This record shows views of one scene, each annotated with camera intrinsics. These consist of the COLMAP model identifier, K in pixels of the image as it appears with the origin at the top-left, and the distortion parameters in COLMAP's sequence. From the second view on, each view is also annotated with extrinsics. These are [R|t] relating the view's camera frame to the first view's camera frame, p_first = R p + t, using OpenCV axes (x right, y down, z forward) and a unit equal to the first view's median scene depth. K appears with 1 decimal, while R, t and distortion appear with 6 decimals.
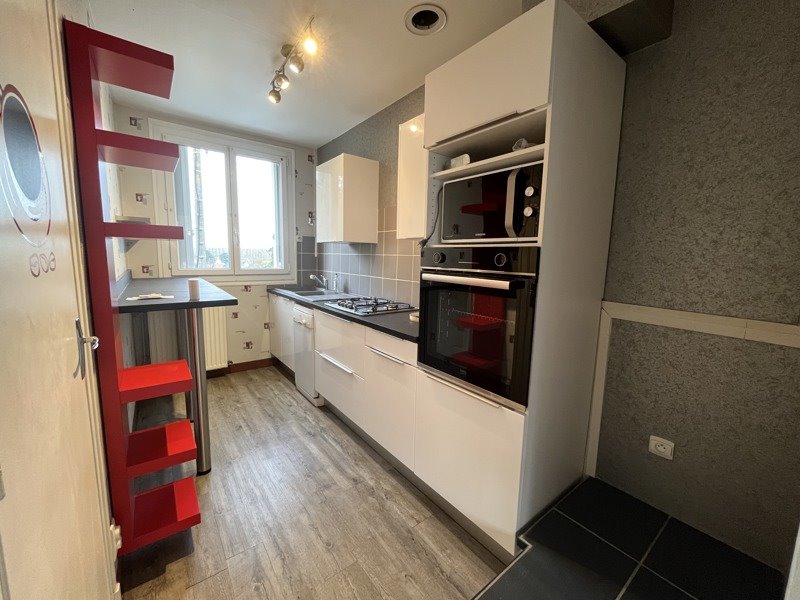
lens RADIAL K [[324.9, 0, 401.0], [0, 324.9, 298.4], [0, 0, 1]] dist [-0.009983, -0.000831]
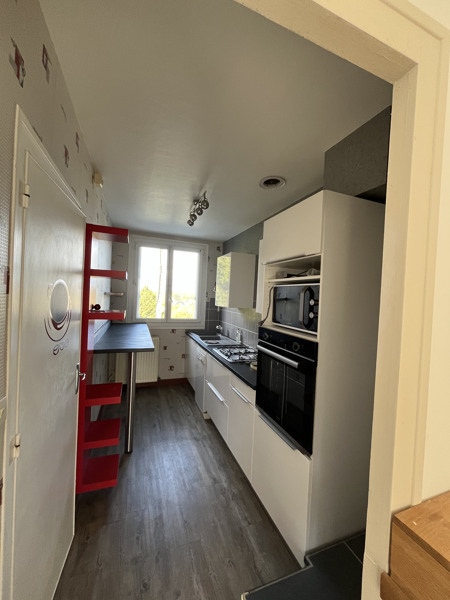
lens RADIAL K [[240.9, 0, 224.4], [0, 240.9, 300.0], [0, 0, 1]] dist [-0.022383, 0.000139]
pose [[0.955510, 0.026255, -0.293787, 0.134361], [-0.065480, 0.990059, -0.124485, -0.071001], [0.287598, 0.138184, 0.947730, -0.067191]]
